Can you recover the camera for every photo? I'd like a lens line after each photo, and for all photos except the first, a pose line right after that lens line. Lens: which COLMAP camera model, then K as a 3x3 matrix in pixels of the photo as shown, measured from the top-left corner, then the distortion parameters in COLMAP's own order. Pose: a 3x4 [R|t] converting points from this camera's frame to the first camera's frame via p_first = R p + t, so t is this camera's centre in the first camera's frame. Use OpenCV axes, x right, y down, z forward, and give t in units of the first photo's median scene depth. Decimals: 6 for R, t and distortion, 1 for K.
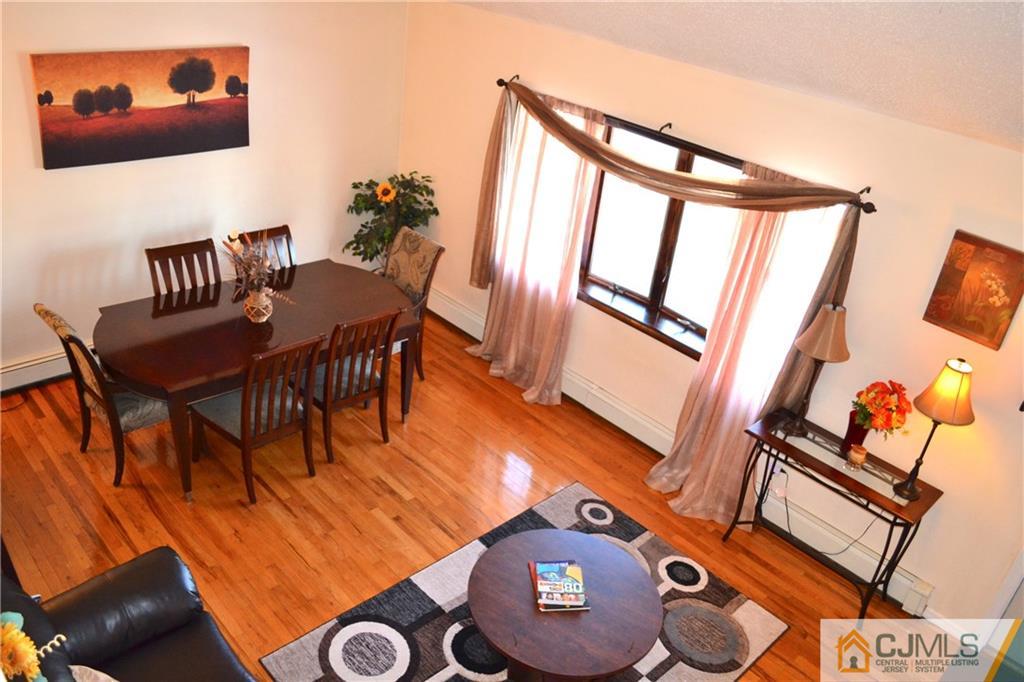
lens RADIAL K [[829.5, 0, 509.3], [0, 829.5, 344.8], [0, 0, 1]] dist [-0.060289, -0.002229]
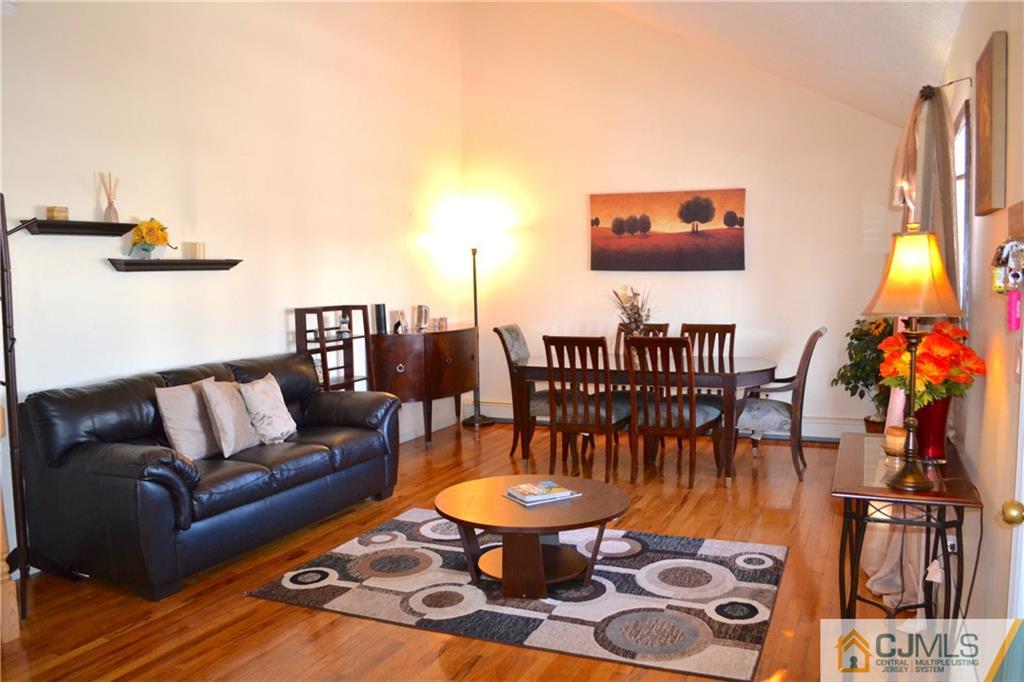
lens RADIAL K [[829.5, 0, 514.5], [0, 829.5, 338.2], [0, 0, 1]] dist [-0.060289, -0.002229]
pose [[0.383338, -0.047570, -0.922382, 0.747503], [-0.394329, 0.894649, -0.210021, 0.261814], [0.835199, 0.444231, 0.324195, 0.426526]]
